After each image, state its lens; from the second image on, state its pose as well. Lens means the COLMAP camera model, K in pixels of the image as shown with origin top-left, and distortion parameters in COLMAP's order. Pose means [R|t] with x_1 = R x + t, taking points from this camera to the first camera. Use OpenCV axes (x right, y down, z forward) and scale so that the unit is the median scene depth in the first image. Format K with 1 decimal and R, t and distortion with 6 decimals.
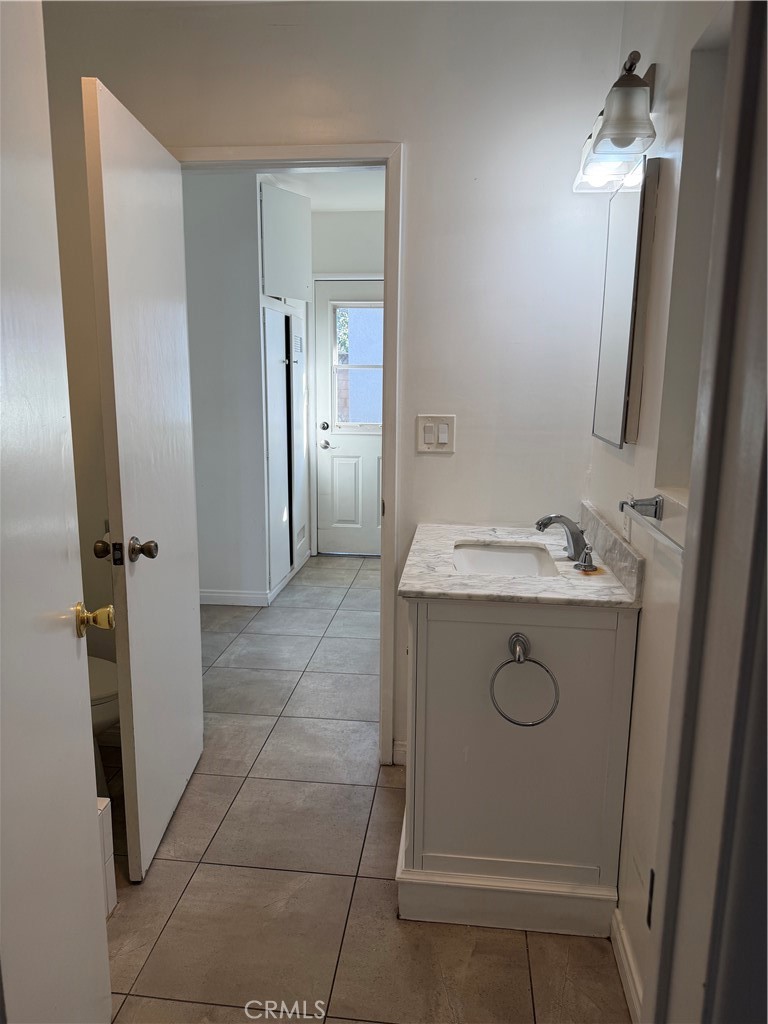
lens RADIAL K [[713.9, 0, 384.0], [0, 713.9, 512.0], [0, 0, 1]] dist [0.000814, 0.000035]
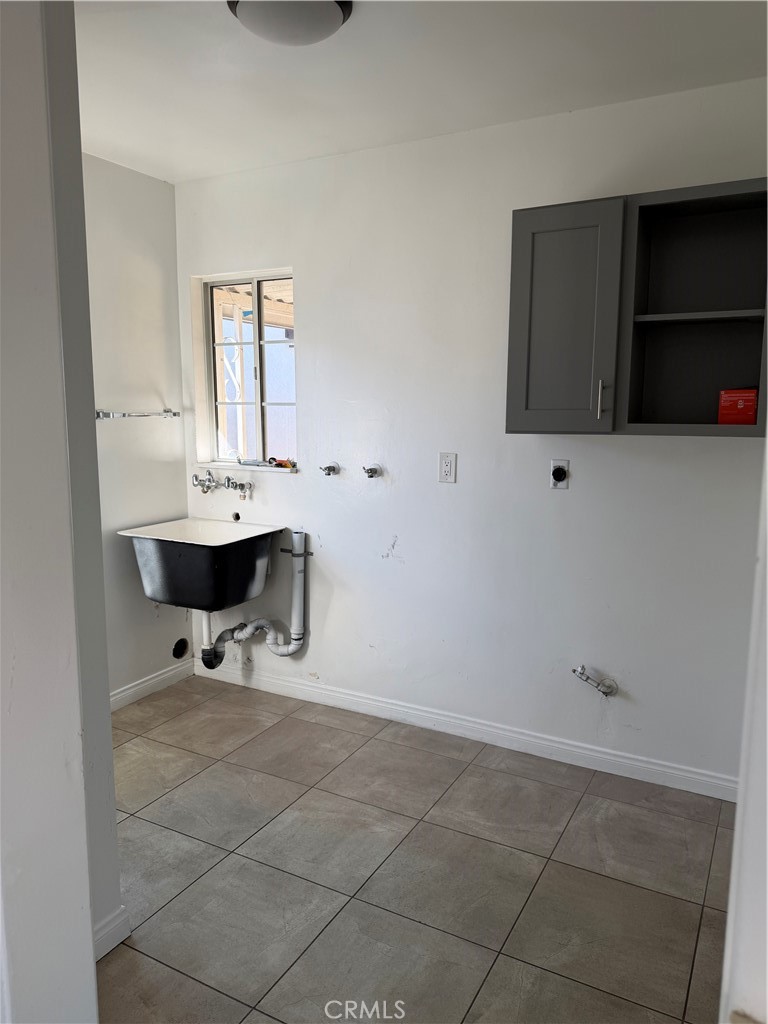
lens RADIAL K [[736.4, 0, 384.0], [0, 736.4, 512.0], [0, 0, 1]] dist [-0.002401, -0.001576]
pose [[0.379483, -0.146394, 0.913544, -0.493888], [0.173609, 0.981130, 0.085108, -0.143319], [-0.908764, 0.126302, 0.397737, 0.644153]]
